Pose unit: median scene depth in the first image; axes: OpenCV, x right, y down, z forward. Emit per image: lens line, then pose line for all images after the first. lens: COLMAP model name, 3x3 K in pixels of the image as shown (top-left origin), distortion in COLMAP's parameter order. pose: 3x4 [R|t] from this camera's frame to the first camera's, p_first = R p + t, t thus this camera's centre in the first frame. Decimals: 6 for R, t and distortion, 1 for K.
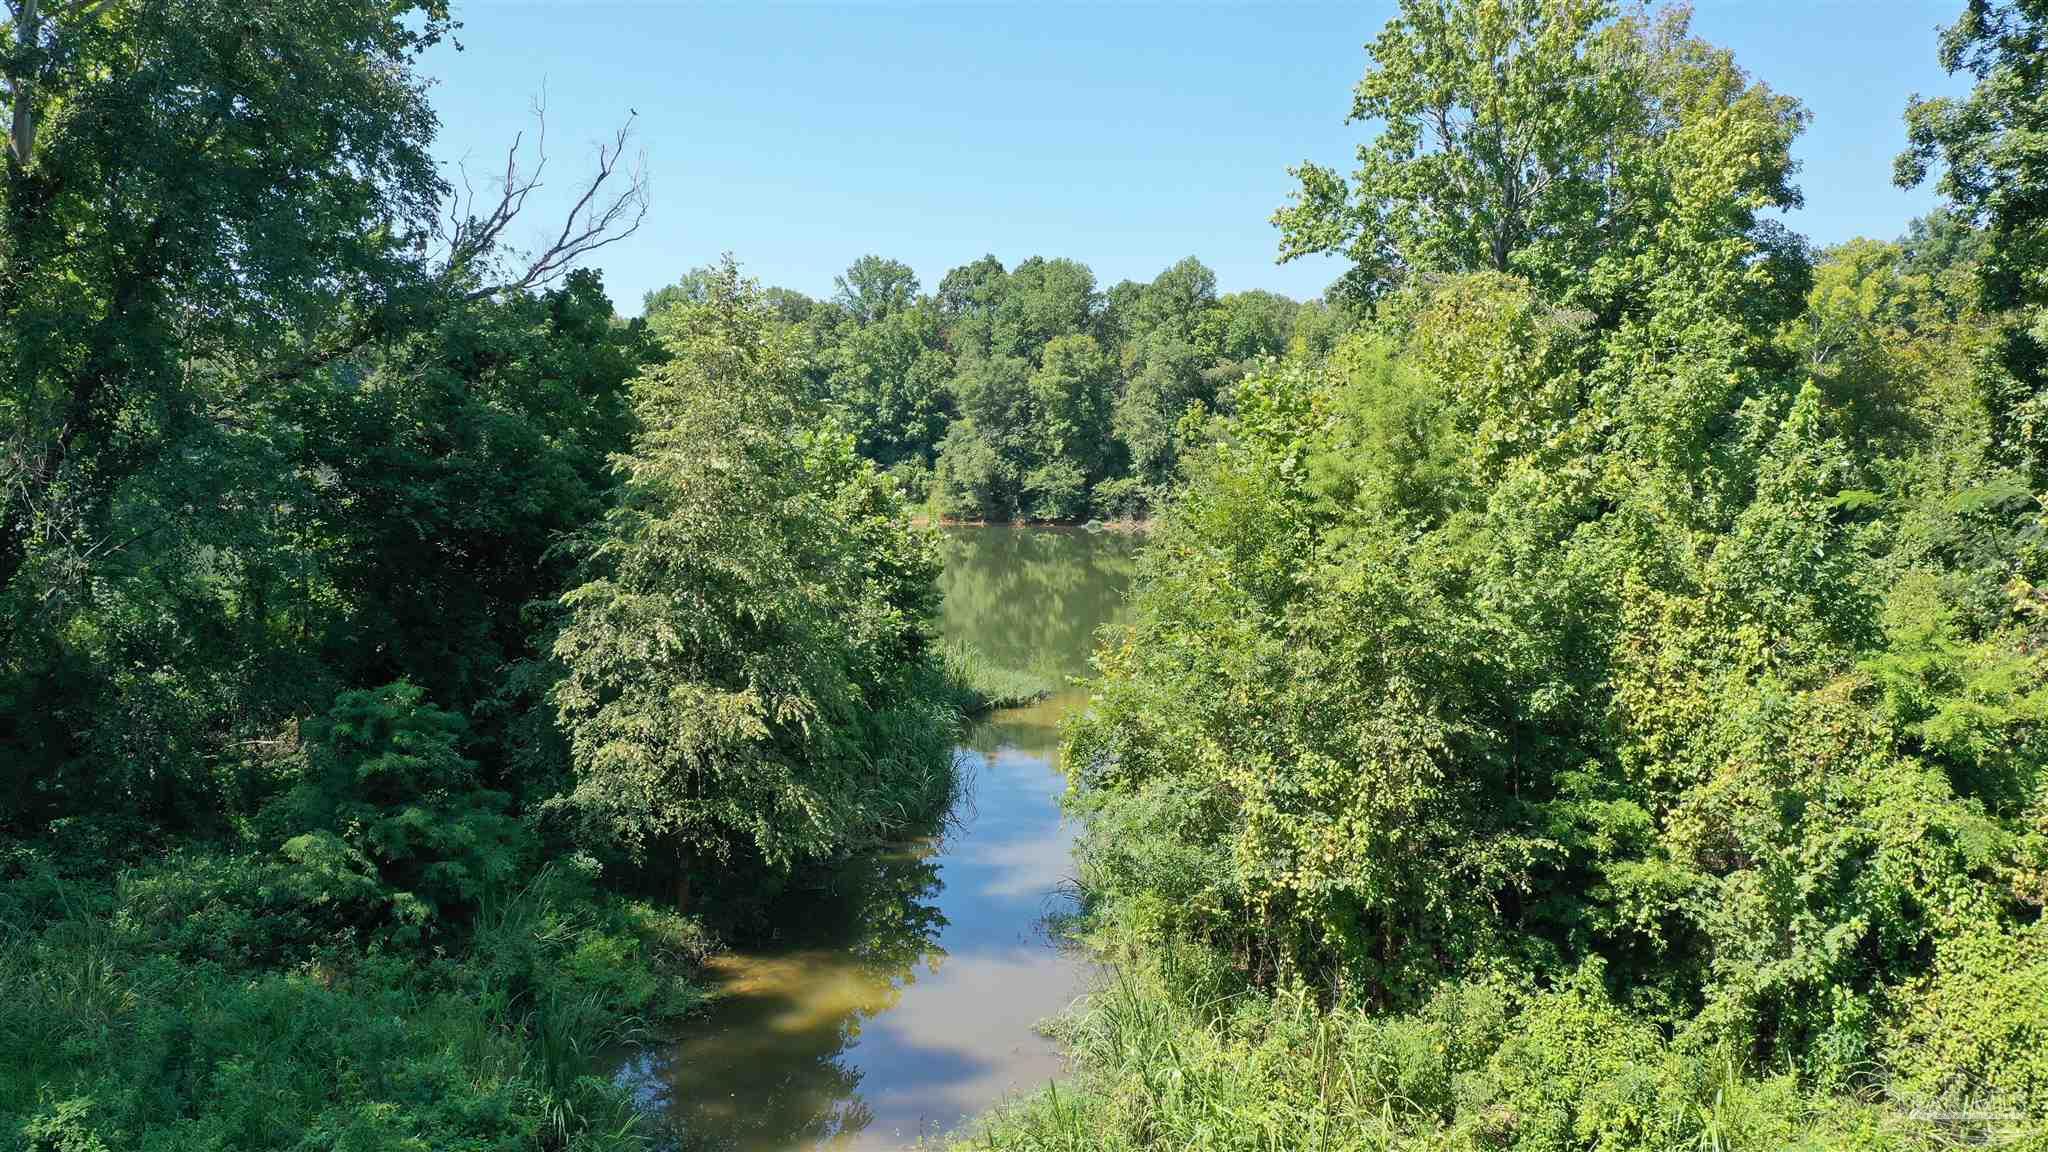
lens RADIAL K [[1616.5, 0, 1023.3], [0, 1616.5, 574.6], [0, 0, 1]] dist [0.008947, 0.017336]
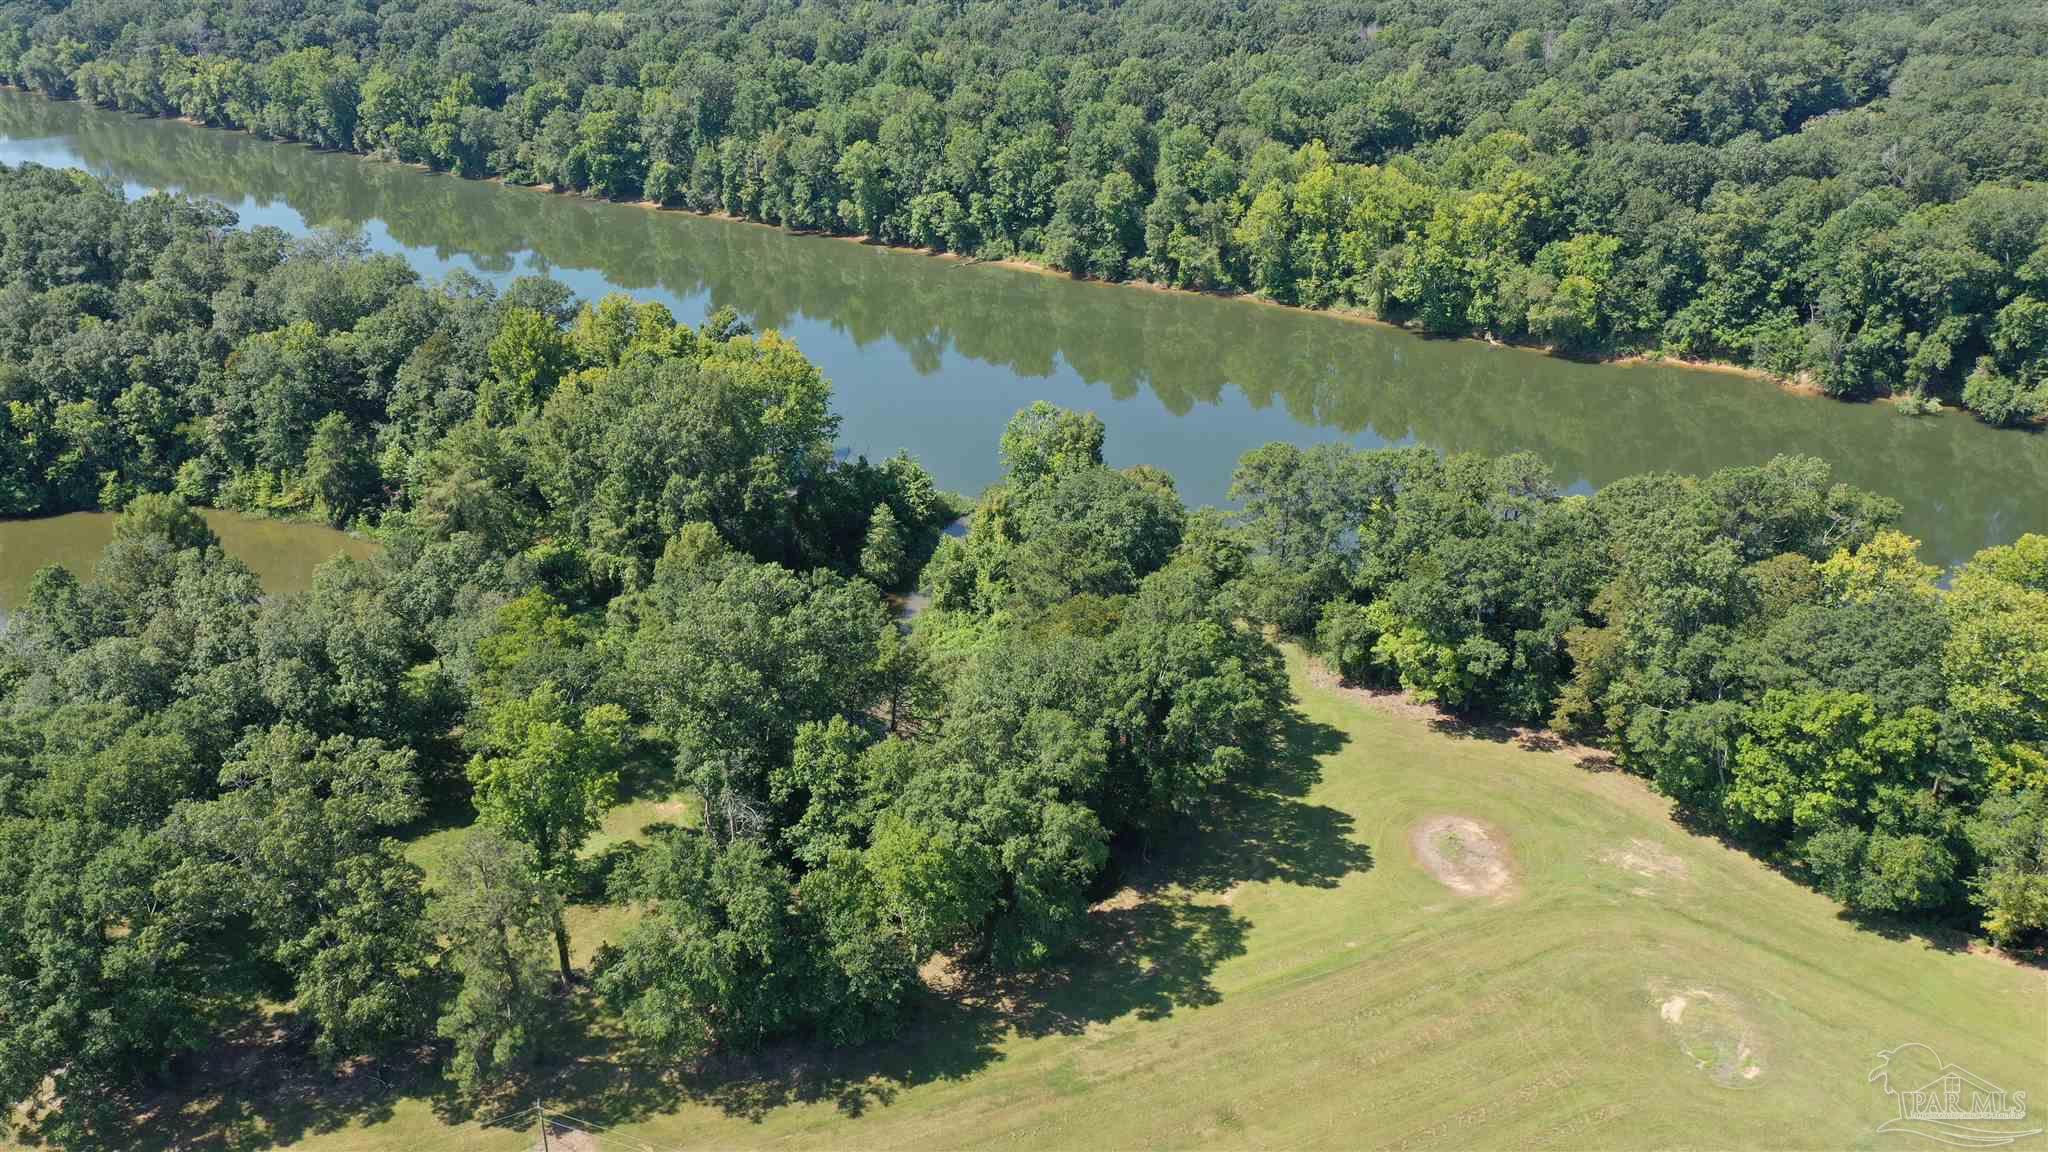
lens RADIAL K [[1616.5, 0, 1029.7], [0, 1616.5, 584.0], [0, 0, 1]] dist [0.008947, 0.017336]
pose [[0.987567, 0.065104, -0.143081, 0.218709], [-0.011492, 0.937671, 0.347334, -0.344084], [0.156775, -0.341372, 0.926761, -0.829824]]
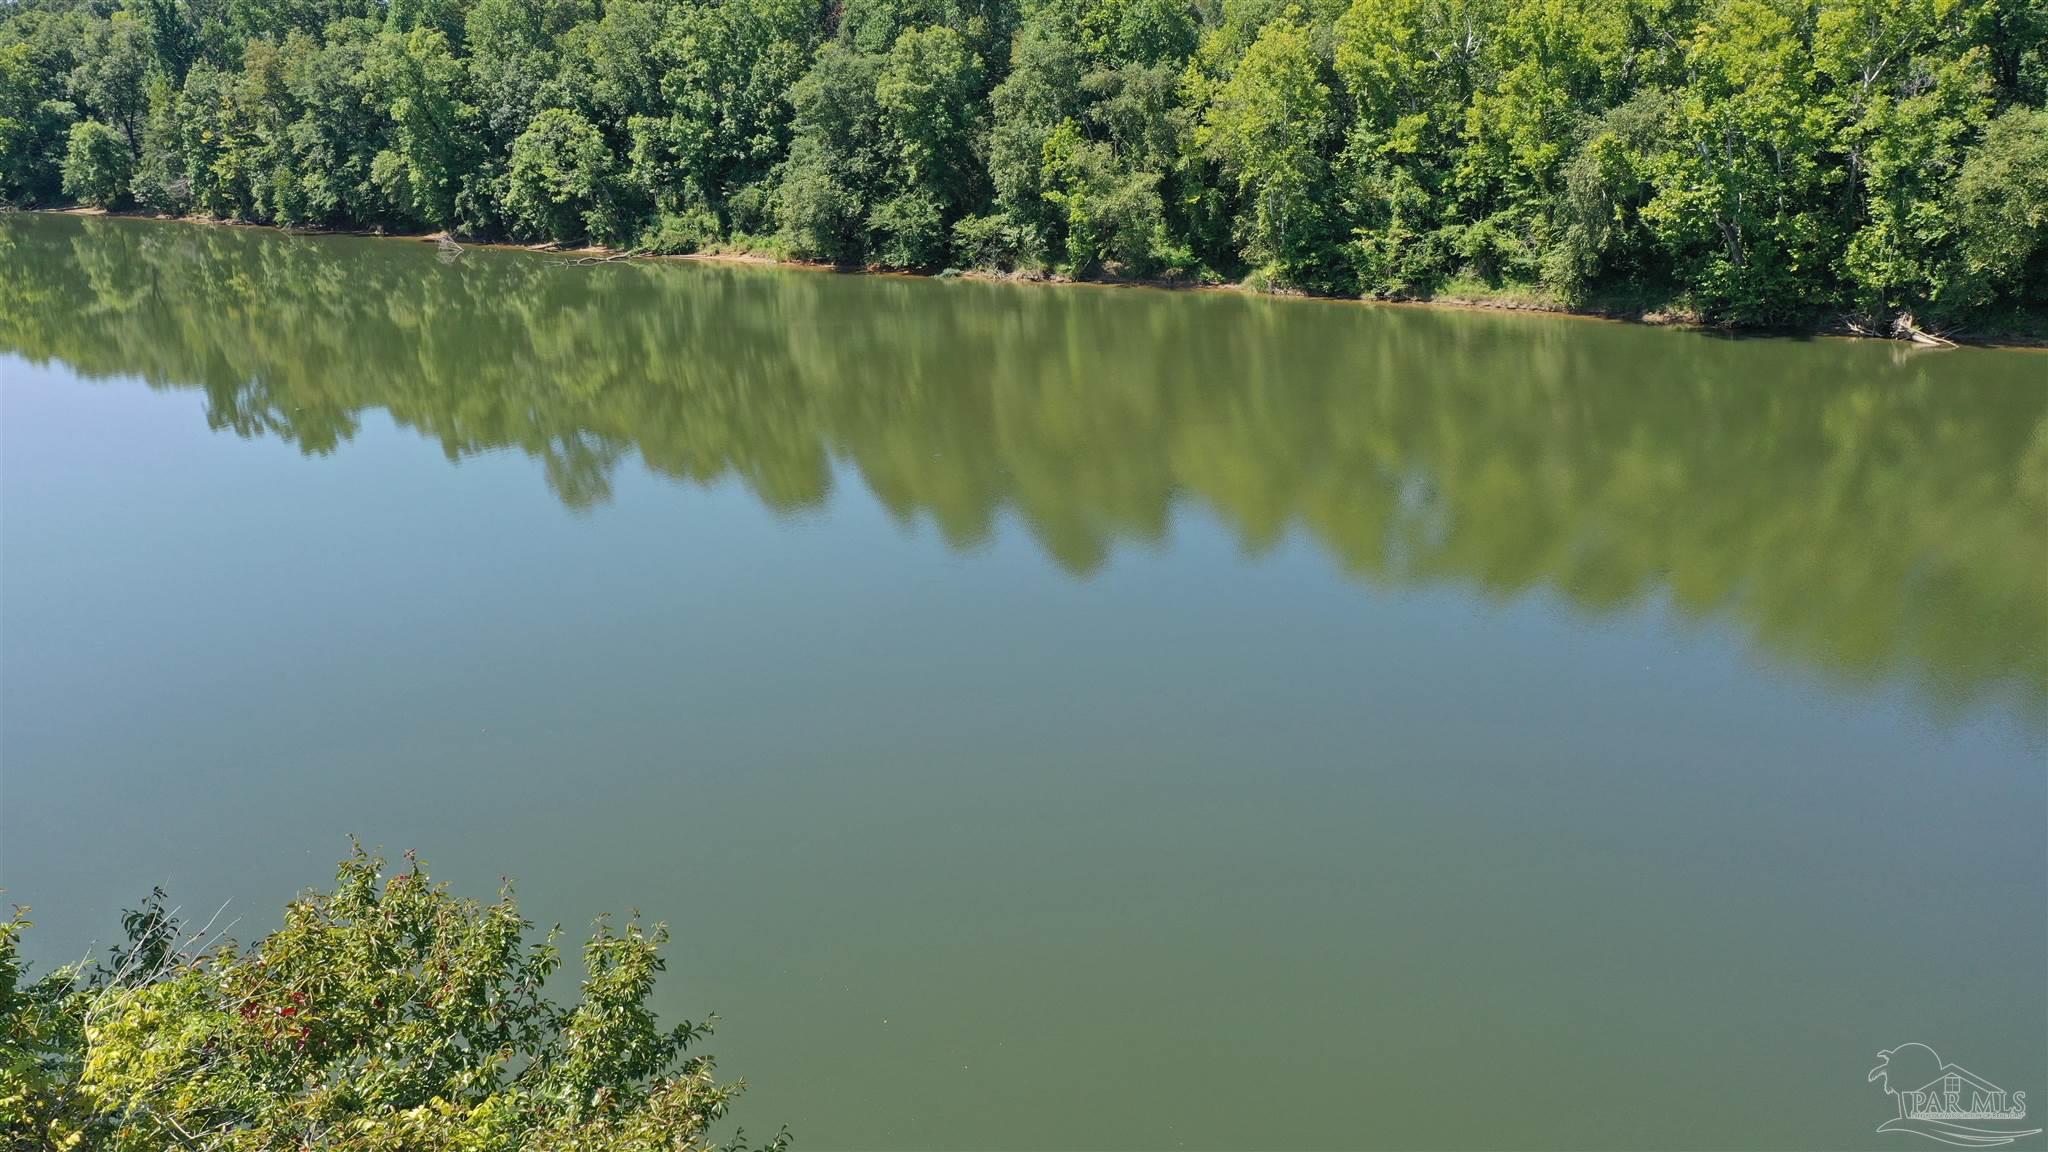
lens RADIAL K [[1616.5, 0, 1024.1], [0, 1616.5, 576.0], [0, 0, 1]] dist [0.008947, 0.017336]
pose [[0.994229, 0.029862, -0.103036, 0.166662], [-0.006404, 0.975283, 0.220865, -0.062115], [0.107085, -0.218930, 0.969847, 0.182775]]
